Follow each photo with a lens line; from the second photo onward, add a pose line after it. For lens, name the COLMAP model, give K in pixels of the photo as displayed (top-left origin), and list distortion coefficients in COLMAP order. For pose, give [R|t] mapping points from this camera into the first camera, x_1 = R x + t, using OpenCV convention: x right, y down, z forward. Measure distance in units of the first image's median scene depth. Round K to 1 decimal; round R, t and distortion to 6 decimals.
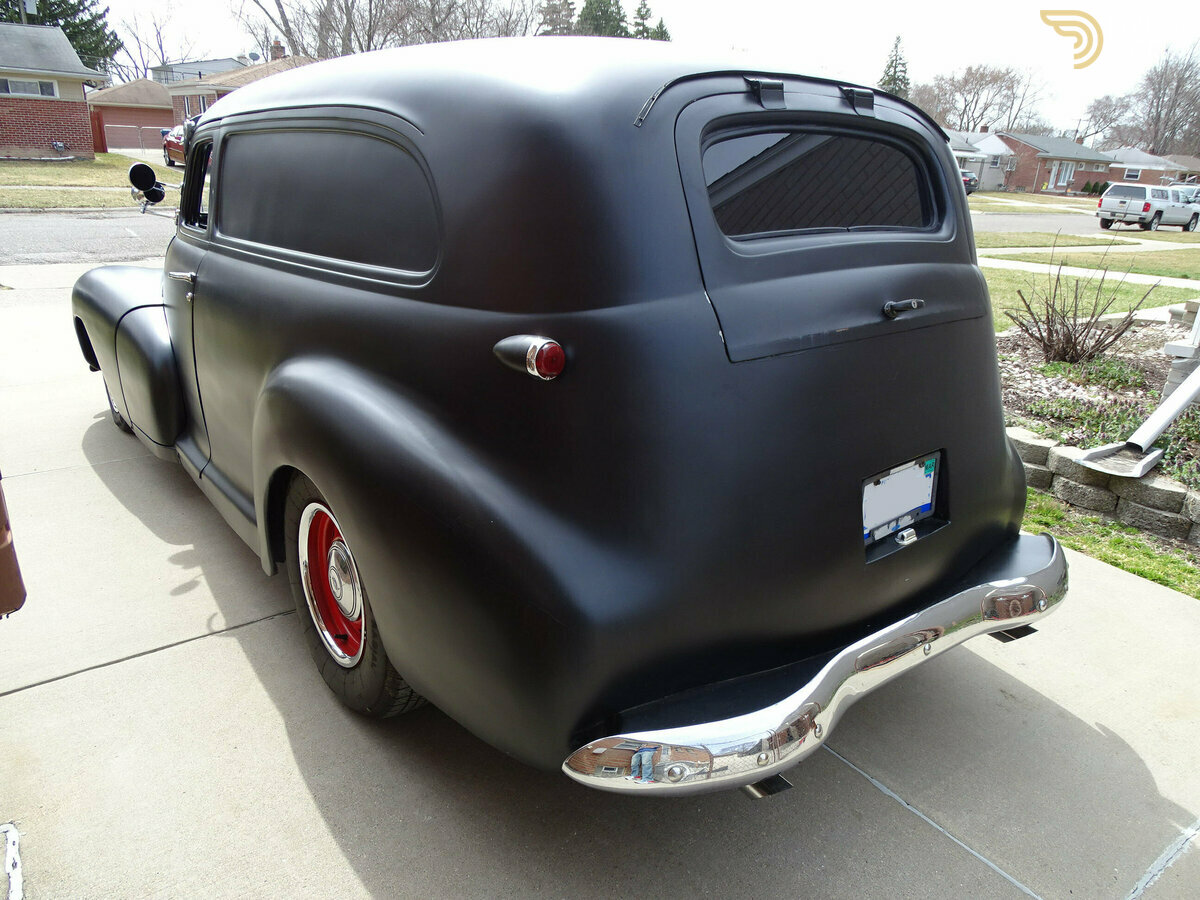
lens RADIAL K [[881.8, 0, 600.0], [0, 881.8, 450.0], [0, 0, 1]] dist [0.004106, 0.002086]
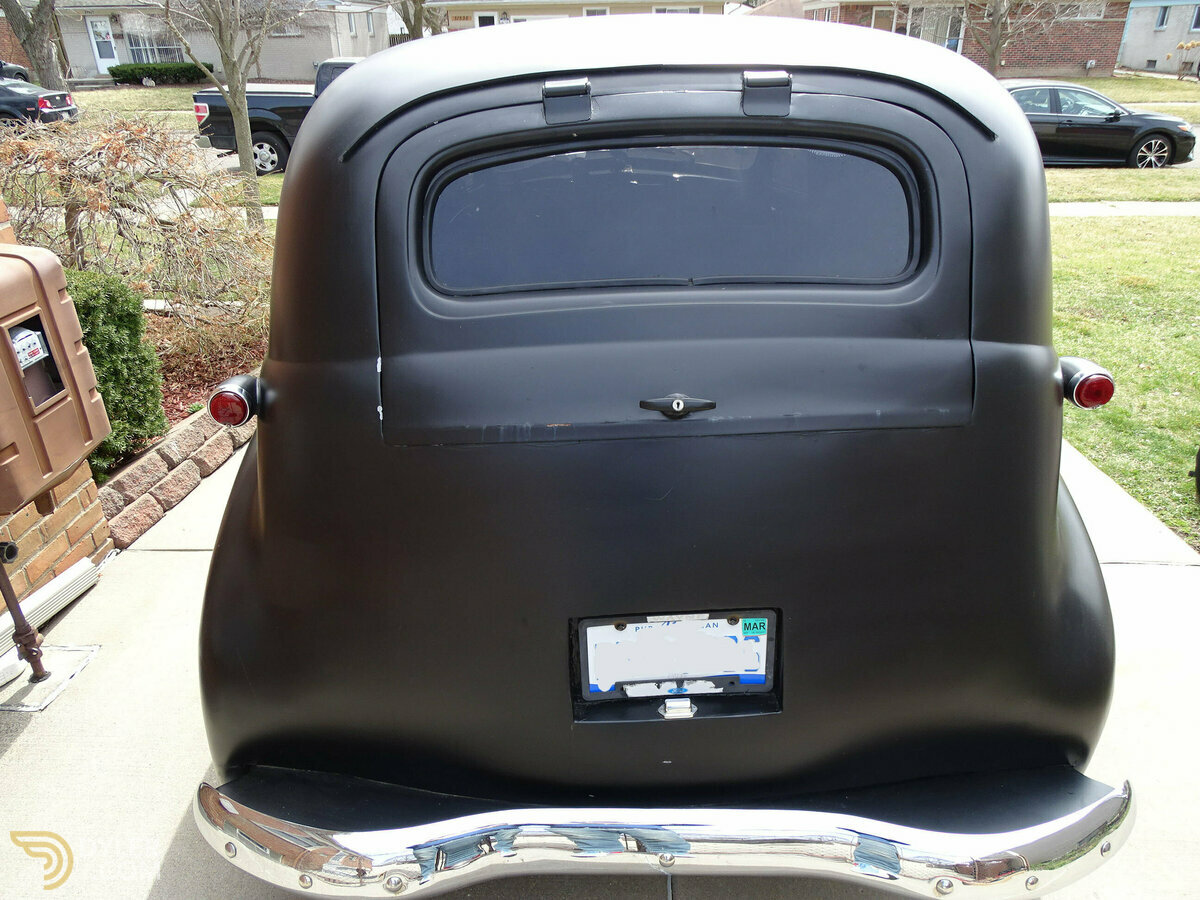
lens RADIAL K [[881.8, 0, 600.0], [0, 881.8, 450.0], [0, 0, 1]] dist [0.004106, 0.002086]
pose [[0.767088, 0.213489, -0.604978, 0.702329], [-0.153055, 0.976677, 0.150590, -0.215383], [0.623017, -0.022921, 0.781873, 0.388317]]
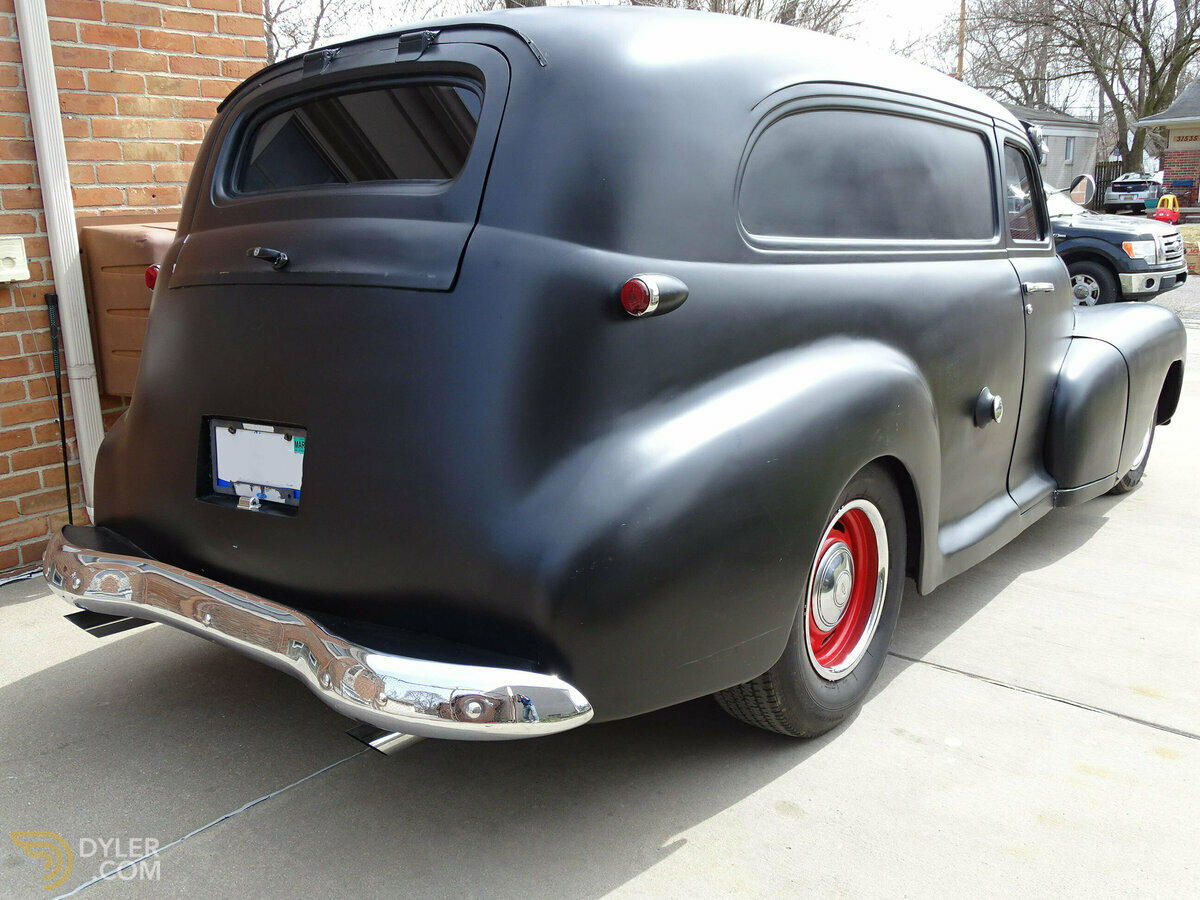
lens RADIAL K [[1116.7, 0, 600.0], [0, 1116.7, 450.0], [0, 0, 1]] dist [0.013502, 0.007635]
pose [[0.210076, 0.147999, -0.966418, 1.556219], [-0.288709, 0.953786, 0.083306, -0.159580], [0.934085, 0.261513, 0.243096, 1.049717]]
